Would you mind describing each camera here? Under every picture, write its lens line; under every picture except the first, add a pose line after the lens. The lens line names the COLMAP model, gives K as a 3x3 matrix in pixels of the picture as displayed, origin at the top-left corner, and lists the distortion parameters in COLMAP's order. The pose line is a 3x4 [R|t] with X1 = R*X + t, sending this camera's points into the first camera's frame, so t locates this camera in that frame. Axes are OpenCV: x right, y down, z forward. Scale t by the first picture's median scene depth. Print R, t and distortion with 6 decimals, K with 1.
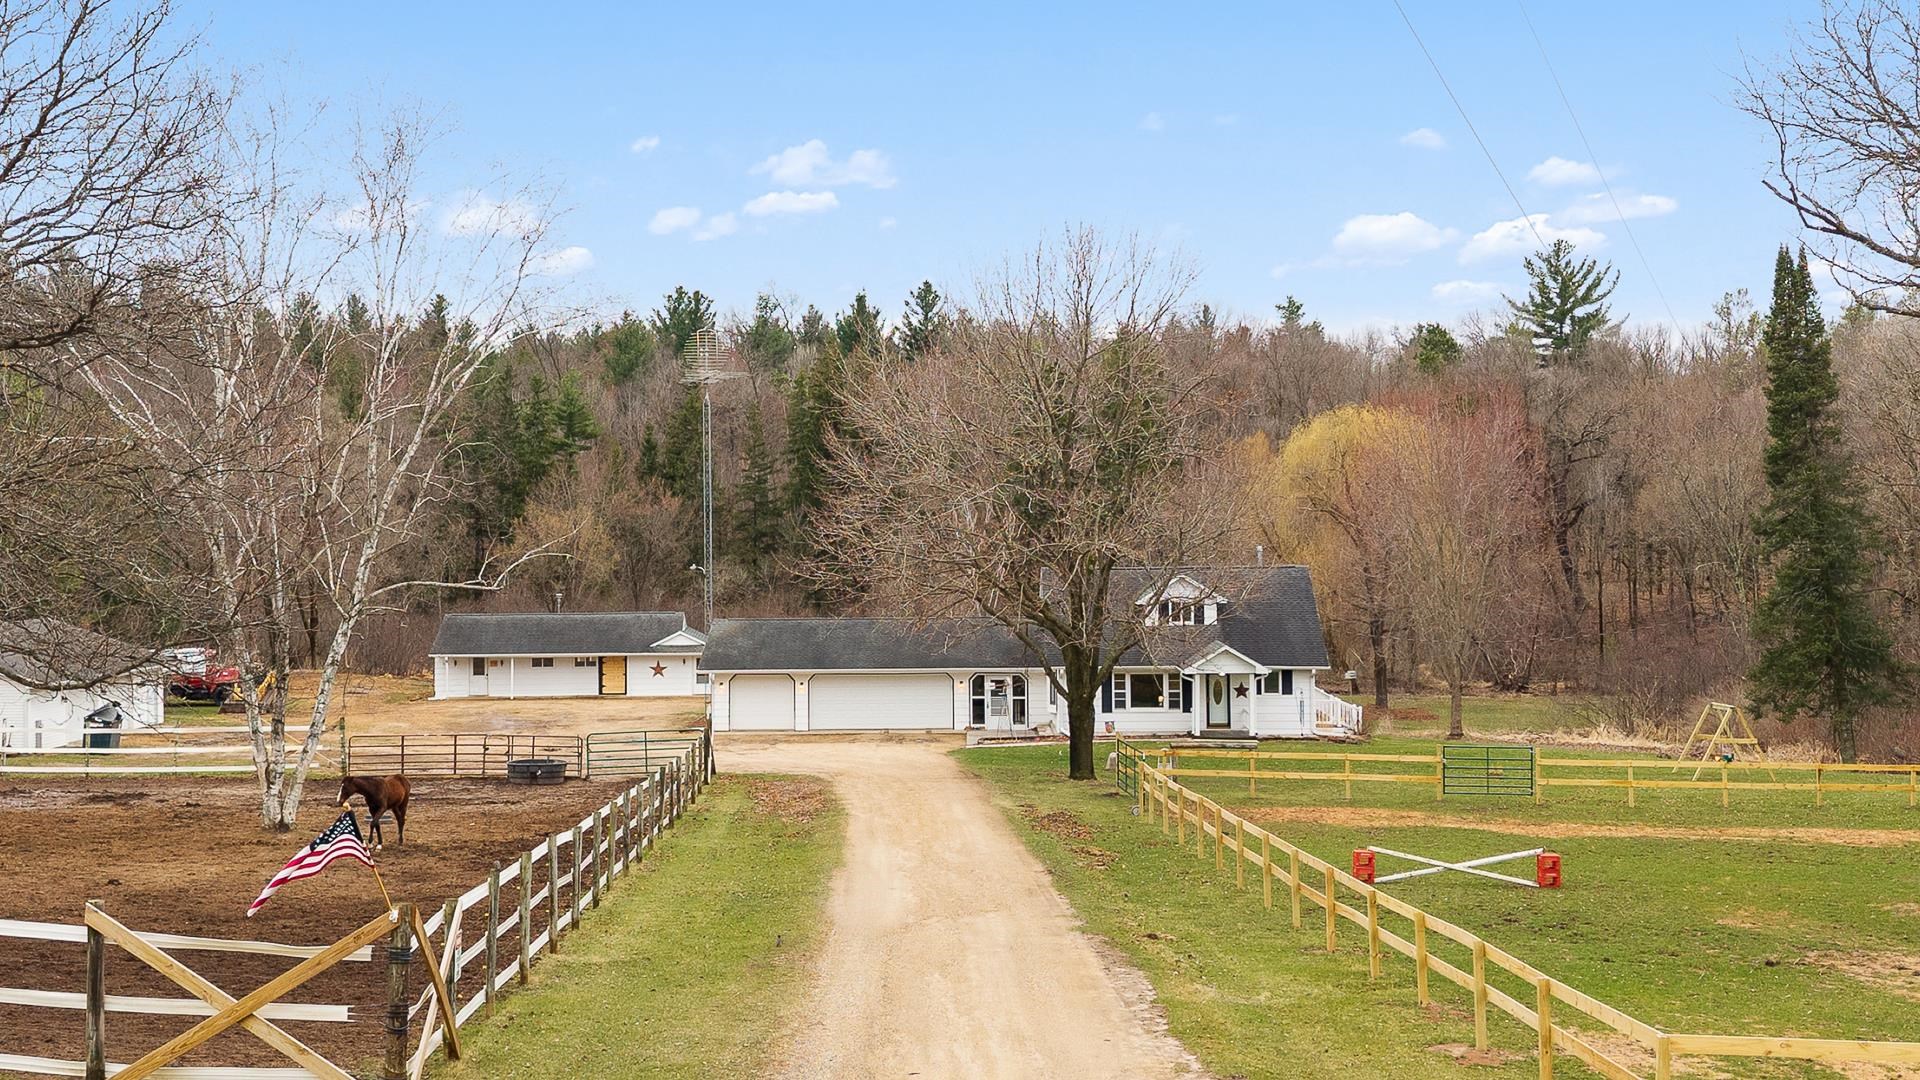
lens RADIAL K [[2190.0, 0, 902.4], [0, 2190.0, 545.9], [0, 0, 1]] dist [0.106569, 0.000000]
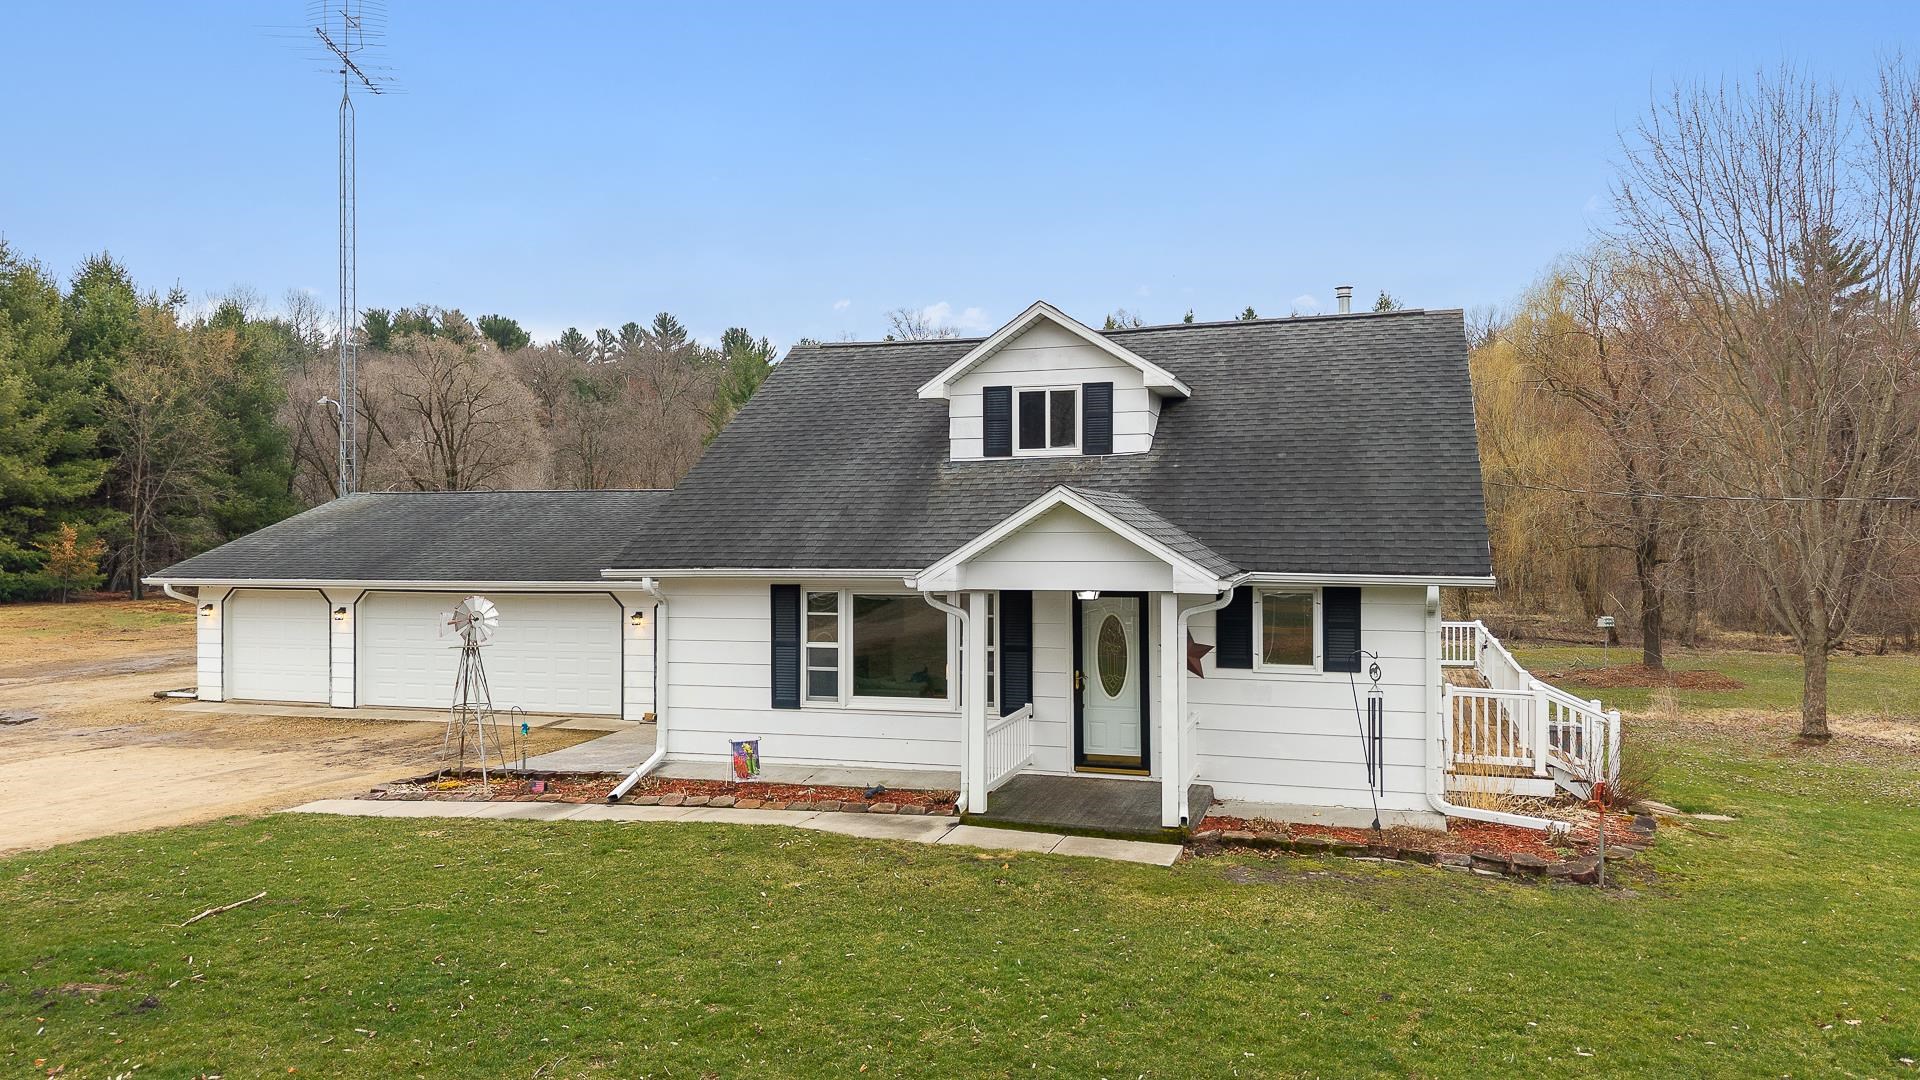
lens RADIAL K [[1296.2, 0, 958.7], [0, 1296.2, 543.4], [0, 0, 1]] dist [0.025552, -0.036696]
pose [[0.964337, 0.006640, -0.264595, 0.159616], [-0.005876, 0.999976, 0.003680, 0.046736], [0.264613, -0.001994, 0.964353, 0.761667]]
